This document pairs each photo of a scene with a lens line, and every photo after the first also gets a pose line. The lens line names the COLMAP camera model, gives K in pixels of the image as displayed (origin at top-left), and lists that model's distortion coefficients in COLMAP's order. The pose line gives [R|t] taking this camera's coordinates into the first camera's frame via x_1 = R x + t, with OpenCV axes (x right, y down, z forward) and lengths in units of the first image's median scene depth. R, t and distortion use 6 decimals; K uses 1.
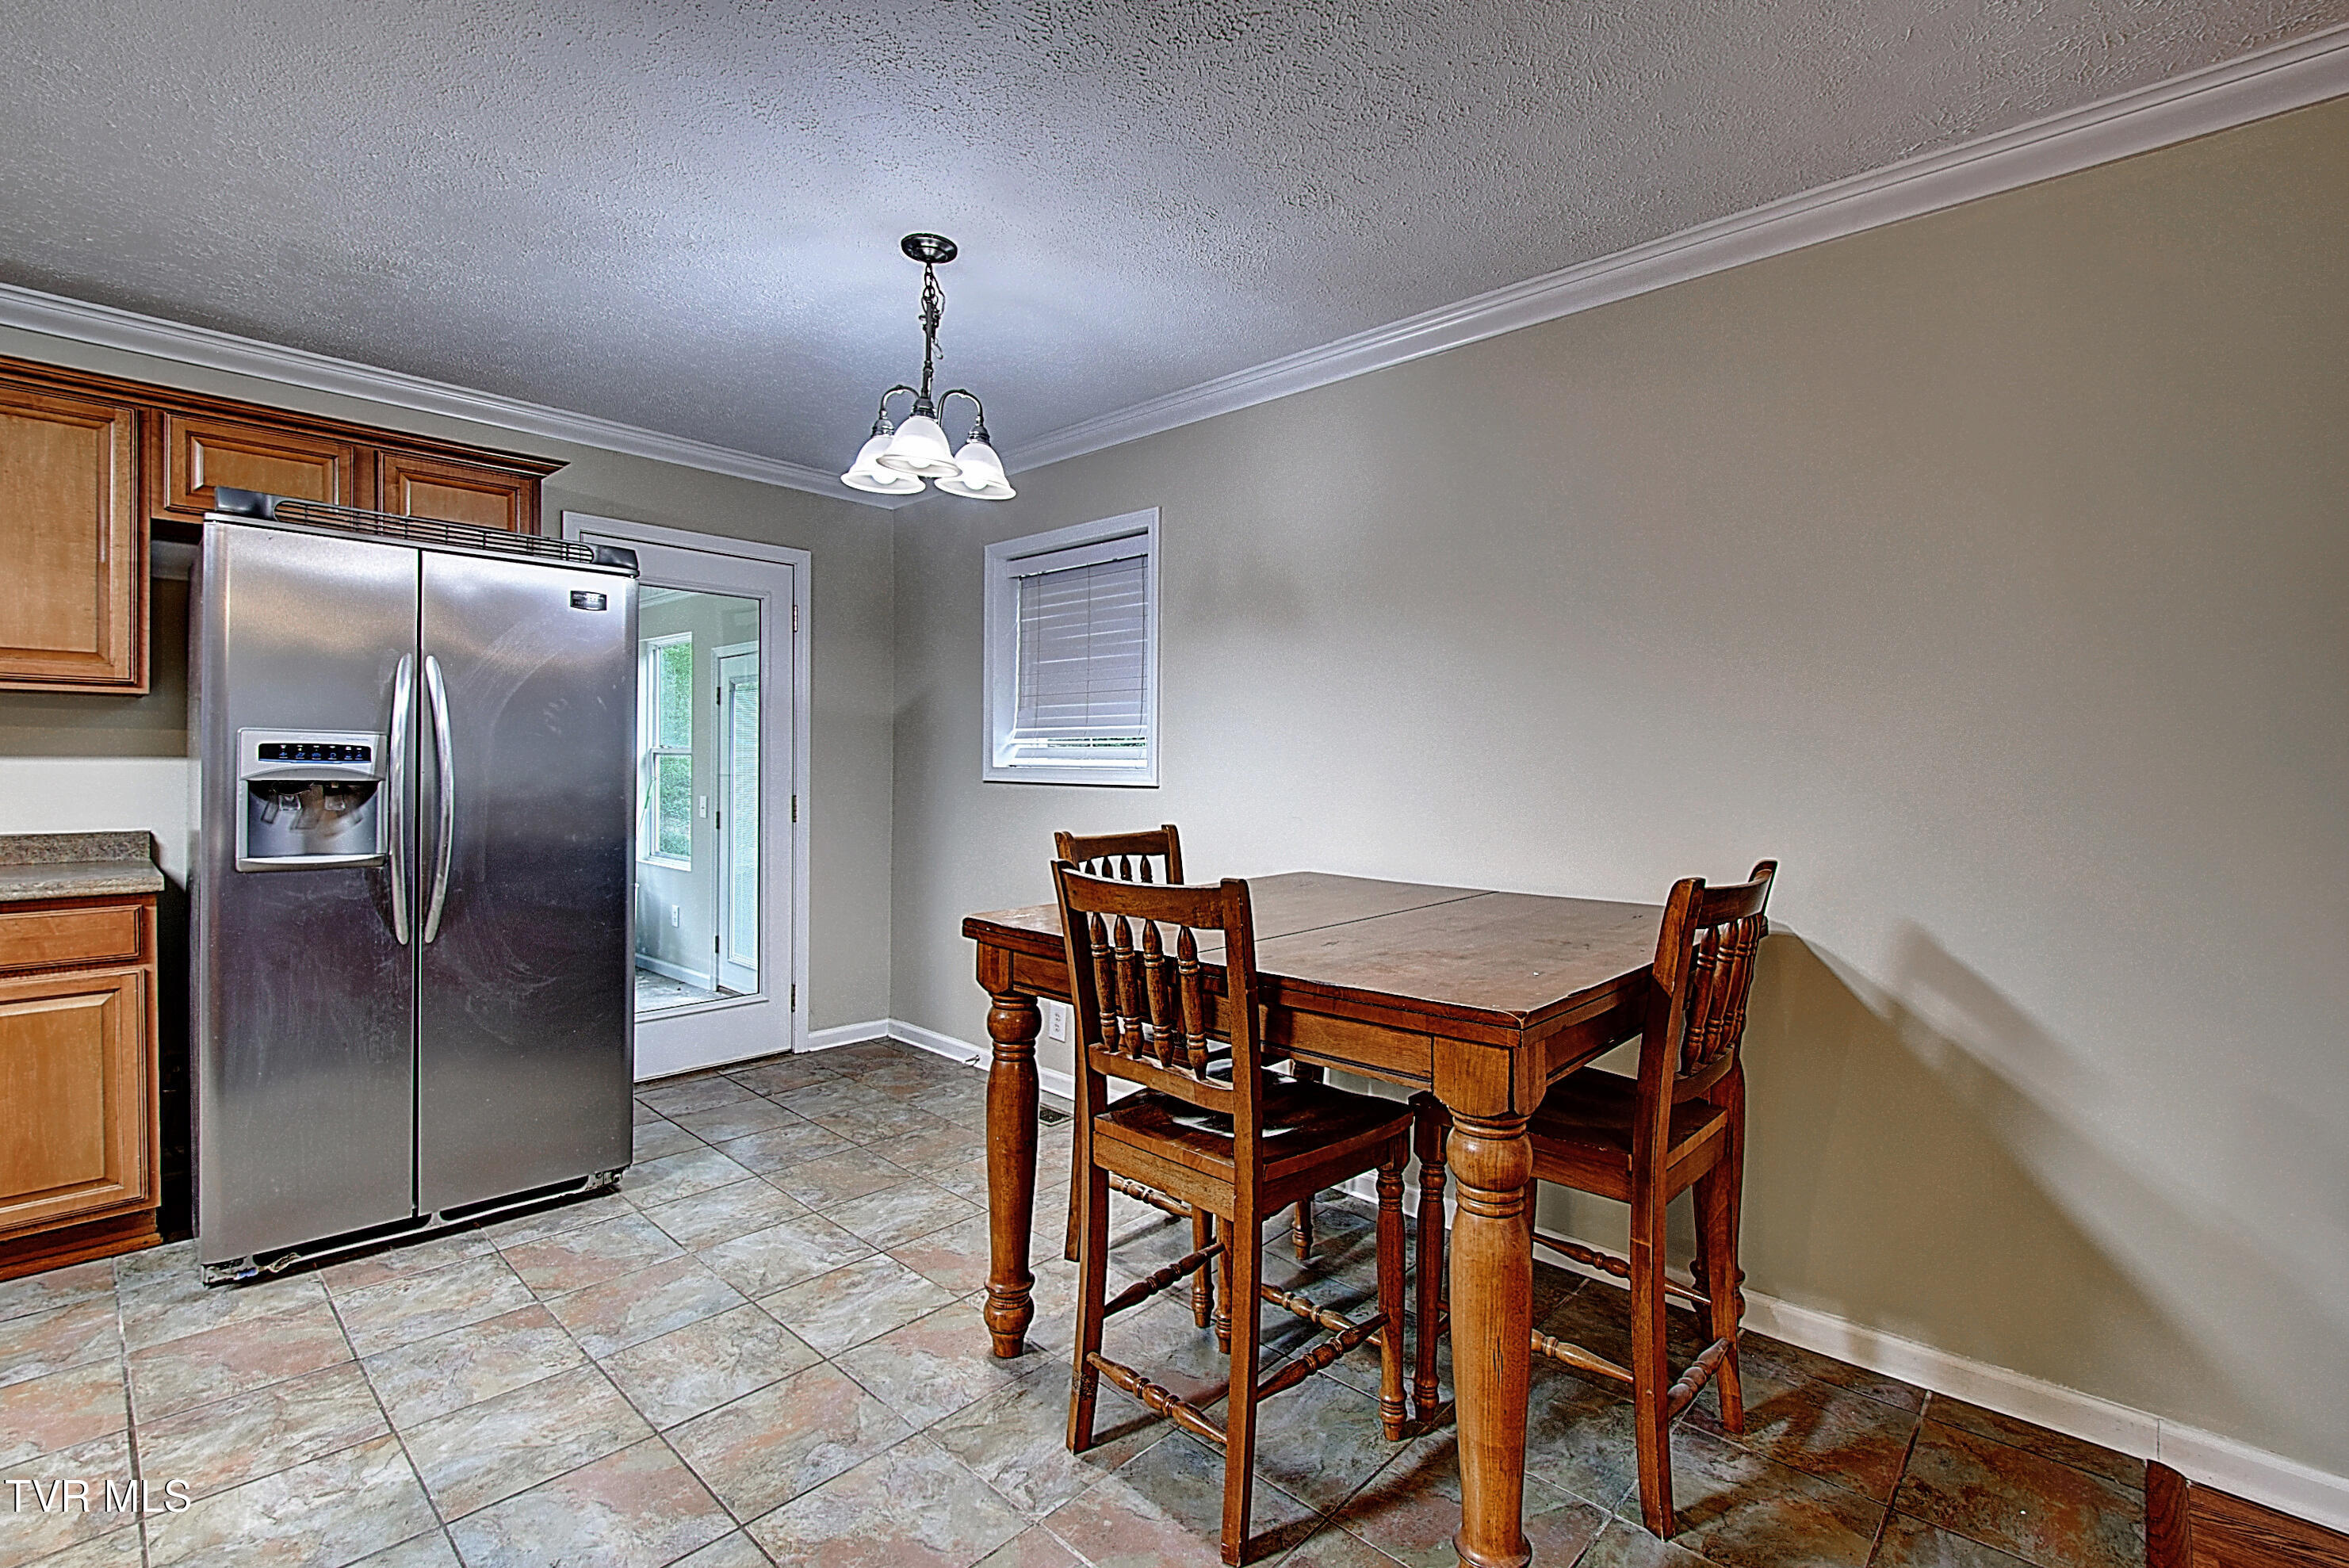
lens RADIAL K [[1050.4, 0, 1182.5], [0, 1050.4, 773.1], [0, 0, 1]] dist [-0.003475, -0.000909]
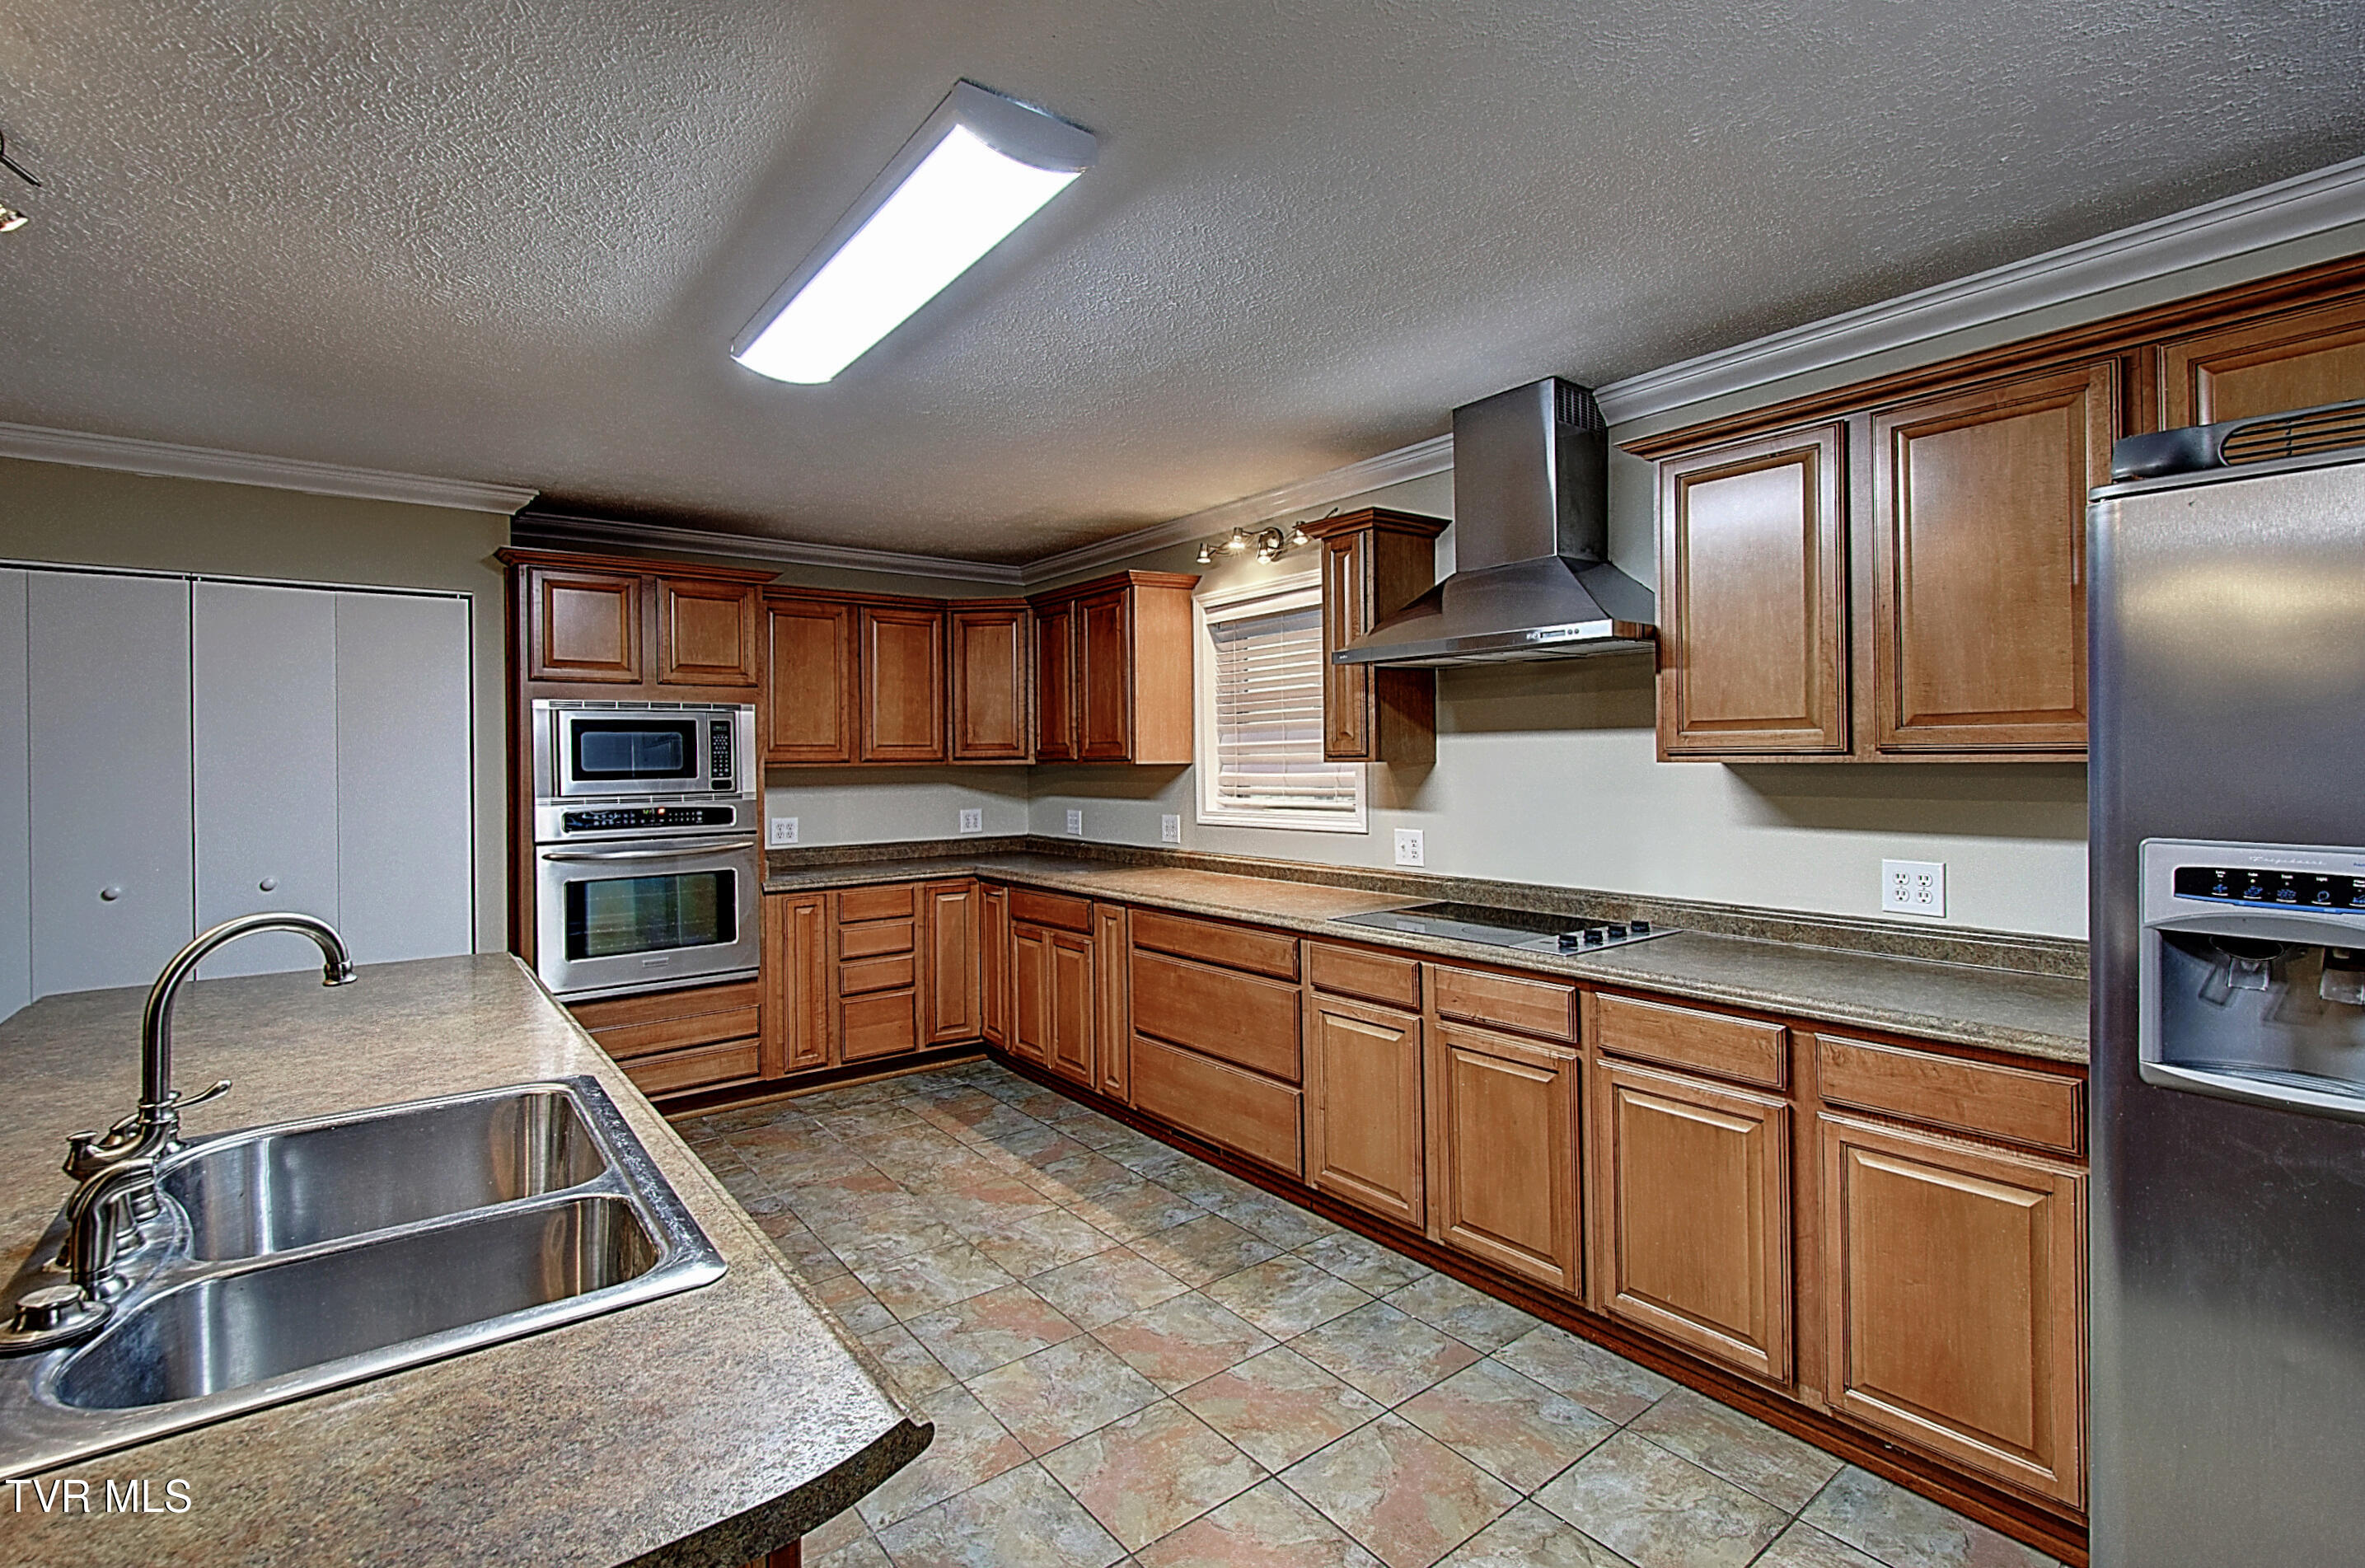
lens RADIAL K [[1057.6, 0, 1166.9], [0, 1057.6, 751.9], [0, 0, 1]] dist [-0.003475, -0.000909]
pose [[-0.188461, -0.012652, -0.981999, -0.201128], [0.002756, 0.999906, -0.013411, -0.080177], [0.982077, -0.005234, -0.188408, 0.537412]]
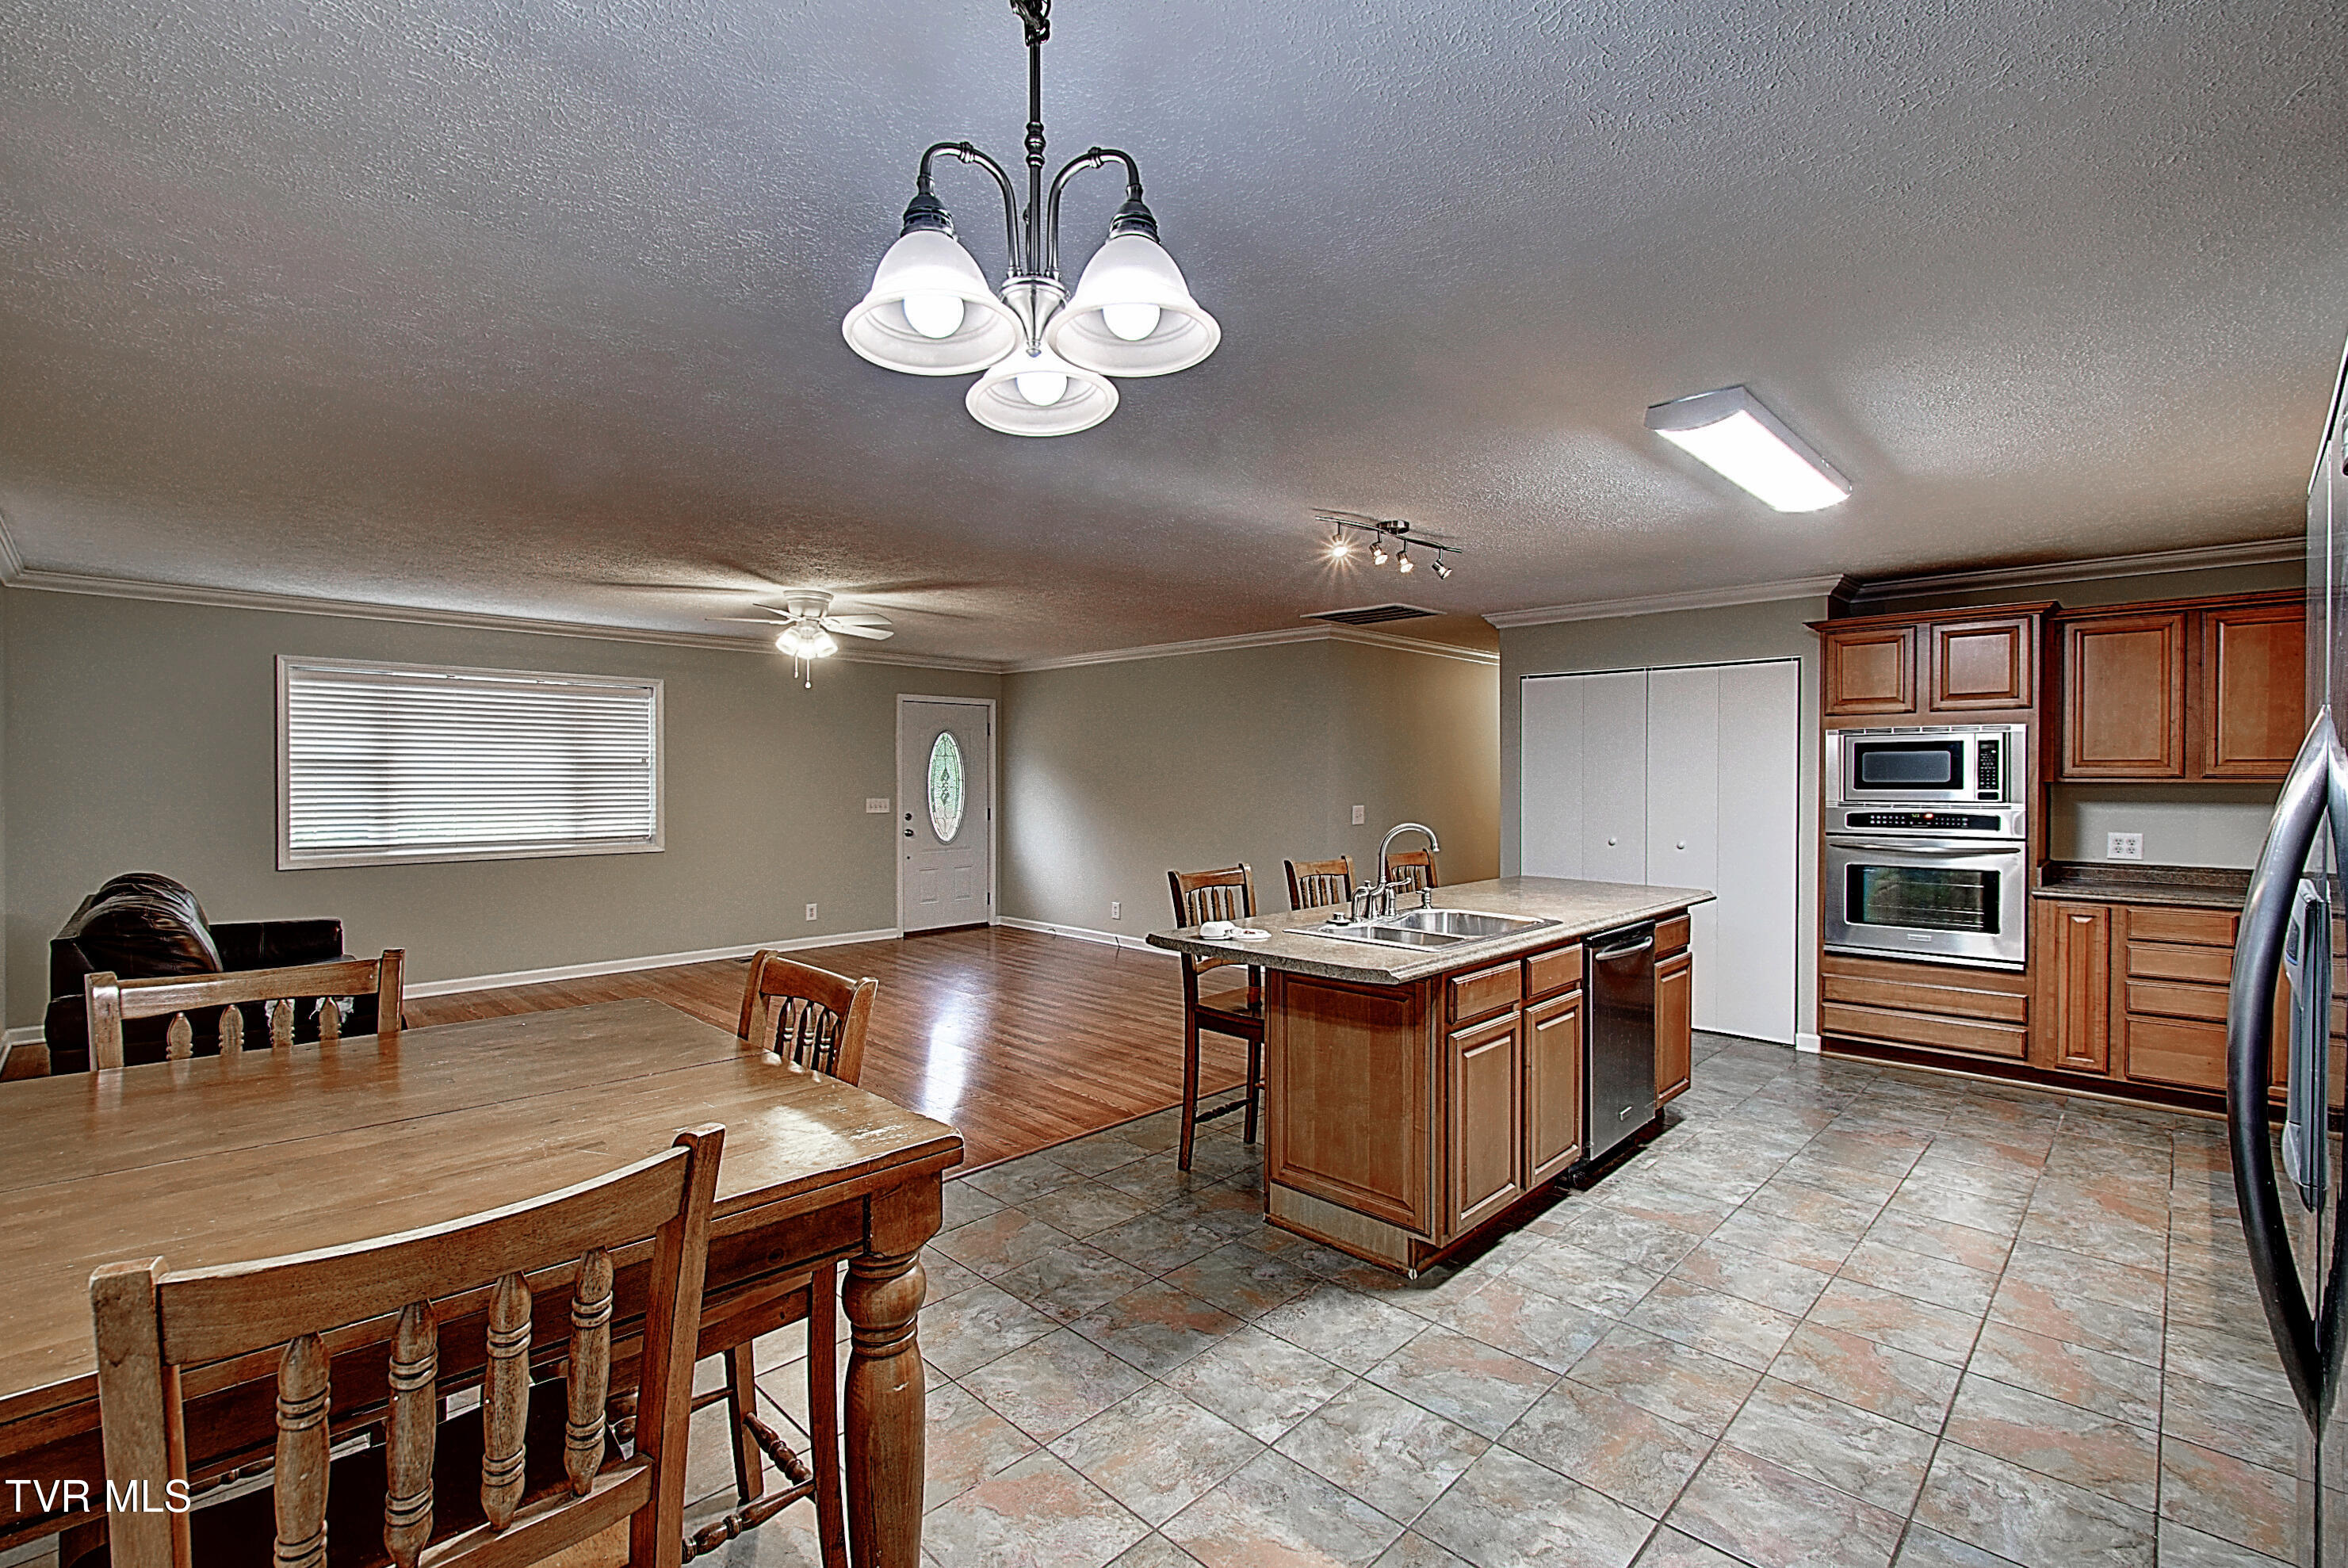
lens RADIAL K [[1050.0, 0, 1191.3], [0, 1050.0, 779.4], [0, 0, 1]] dist [-0.003475, -0.000909]
pose [[-0.999592, -0.009736, 0.026853, -0.318502], [-0.009359, 0.999856, 0.014121, -0.096500], [-0.026987, 0.013864, -0.999540, 1.480512]]
